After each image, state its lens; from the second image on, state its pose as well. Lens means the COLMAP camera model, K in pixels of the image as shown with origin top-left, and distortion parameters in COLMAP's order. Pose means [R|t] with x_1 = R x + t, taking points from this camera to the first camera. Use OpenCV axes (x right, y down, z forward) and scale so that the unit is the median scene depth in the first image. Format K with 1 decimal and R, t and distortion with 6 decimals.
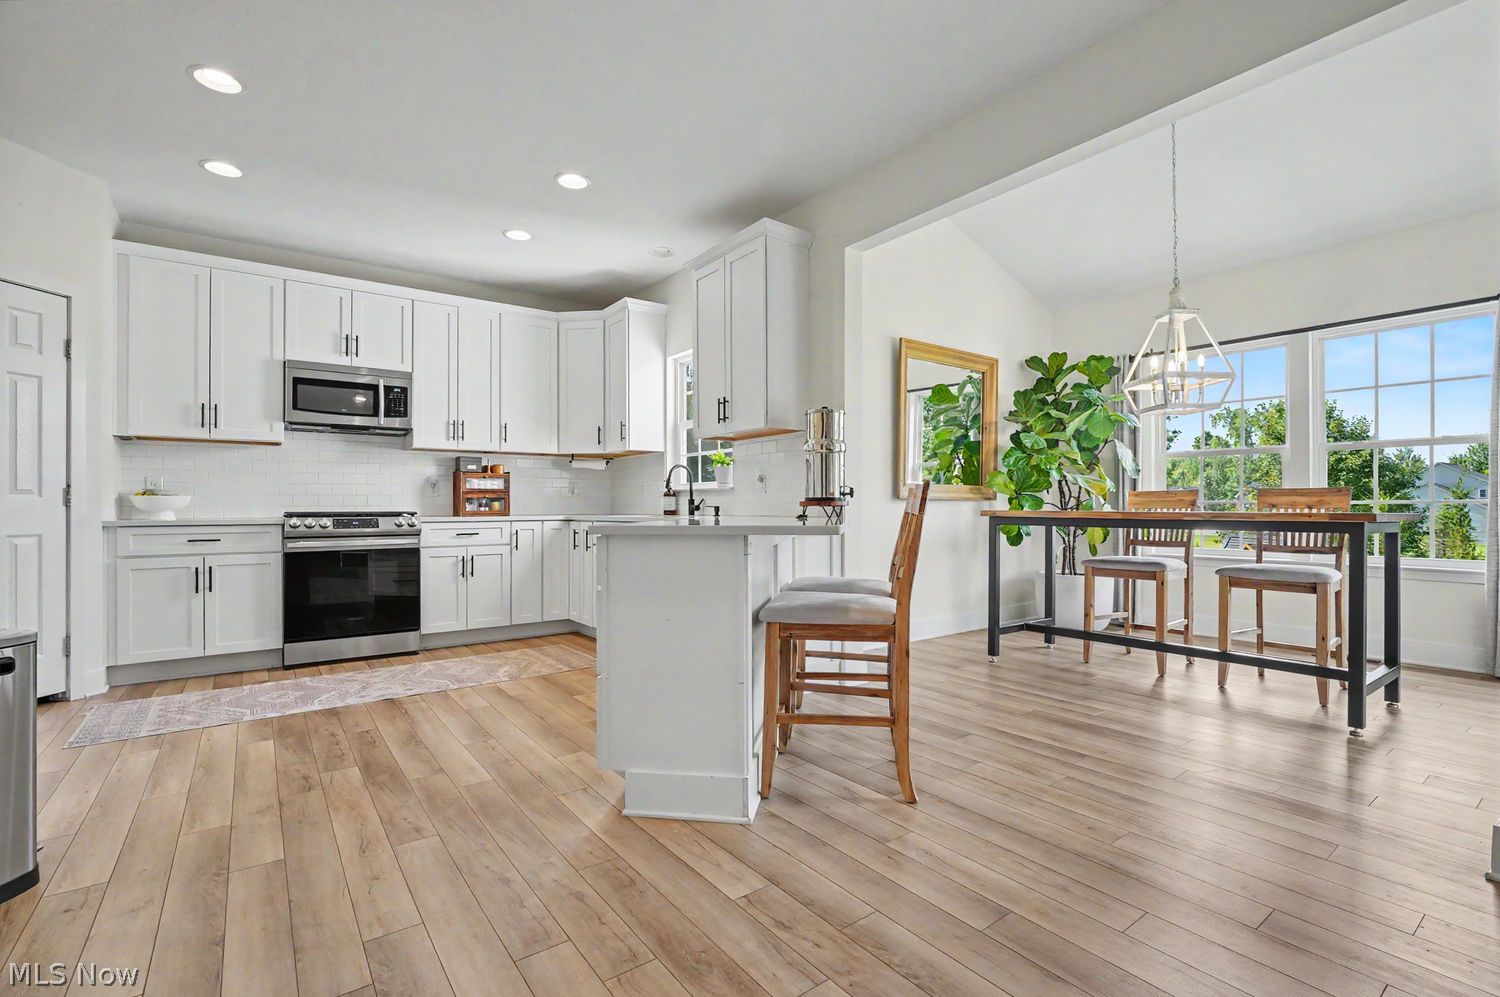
lens RADIAL K [[683.0, 0, 750.5], [0, 683.0, 503.0], [0, 0, 1]] dist [-0.009581, 0.002449]
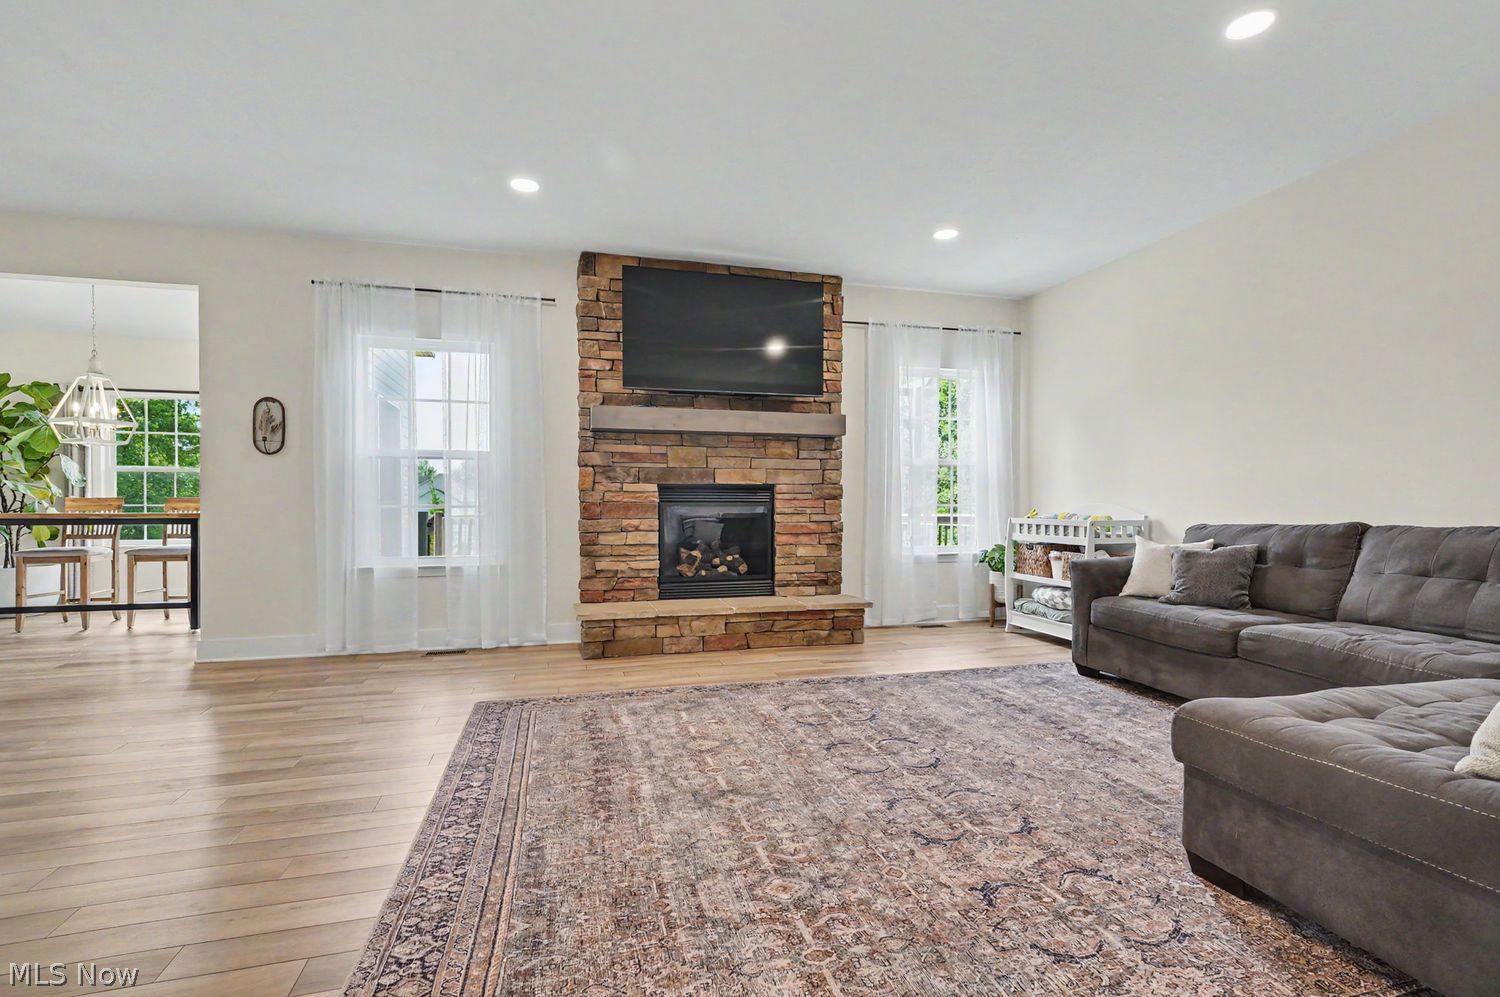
lens RADIAL K [[683.0, 0, 741.4], [0, 683.0, 518.0], [0, 0, 1]] dist [-0.009581, 0.002449]
pose [[0.363462, -0.014589, 0.931495, -0.173725], [-0.005695, 0.999824, 0.017882, -0.008208], [-0.931592, -0.011804, 0.363315, -0.645444]]
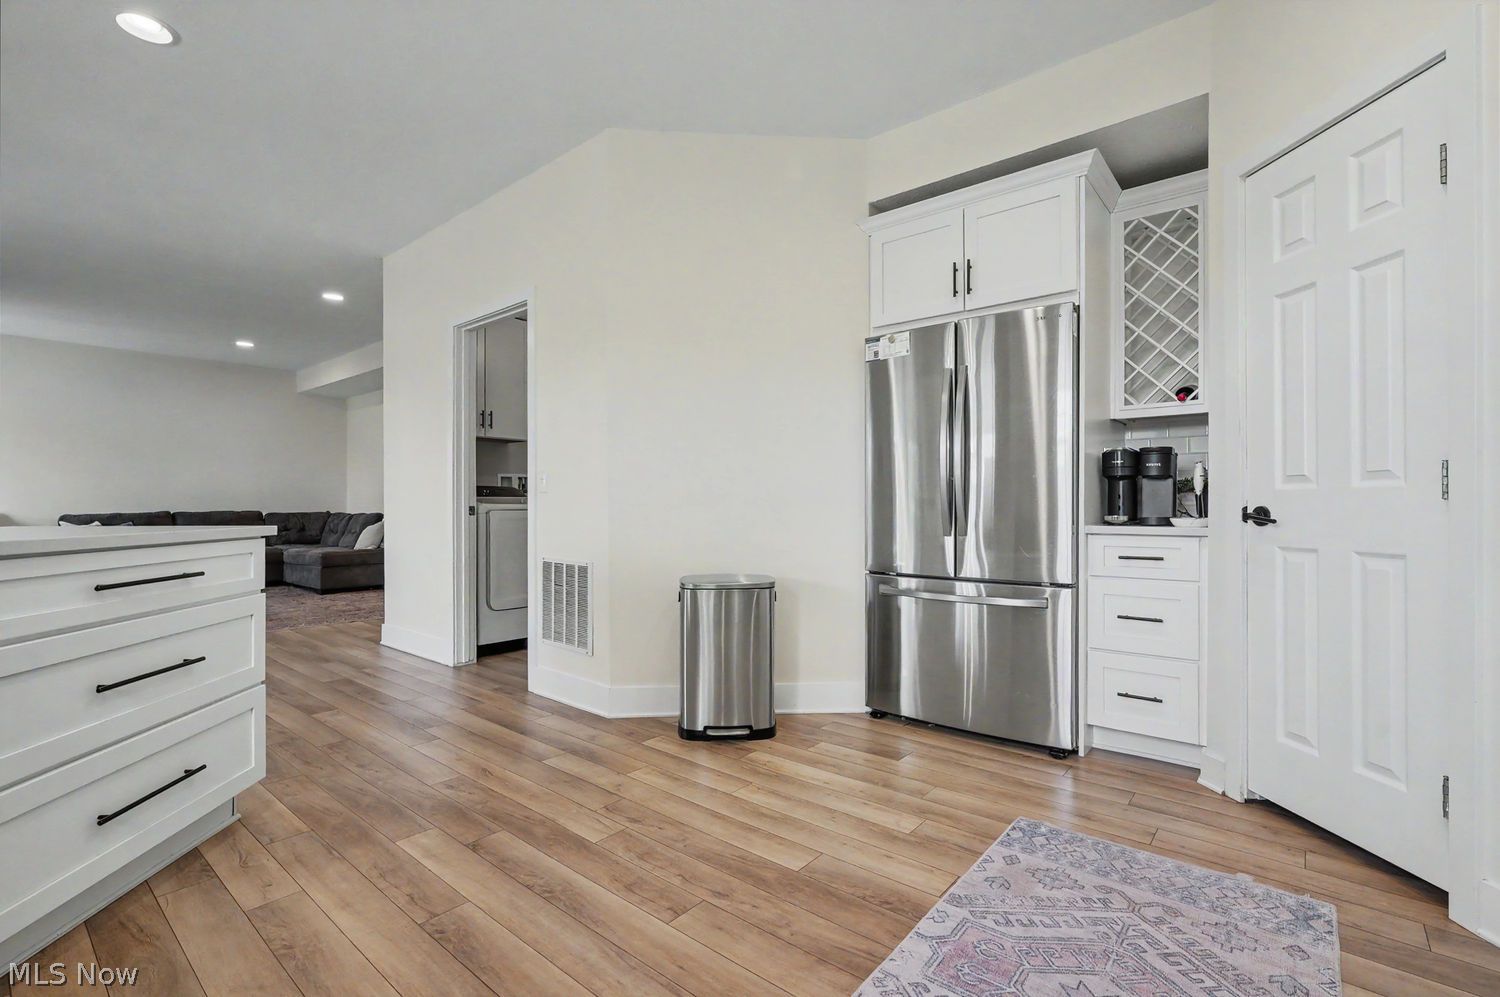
lens RADIAL K [[683.0, 0, 747.0], [0, 683.0, 502.0], [0, 0, 1]] dist [-0.009581, 0.002449]
pose [[-0.972983, 0.002442, -0.230863, -0.378383], [0.004725, 0.999945, -0.009337, 0.007300], [0.230828, -0.010175, -0.972941, 1.190113]]
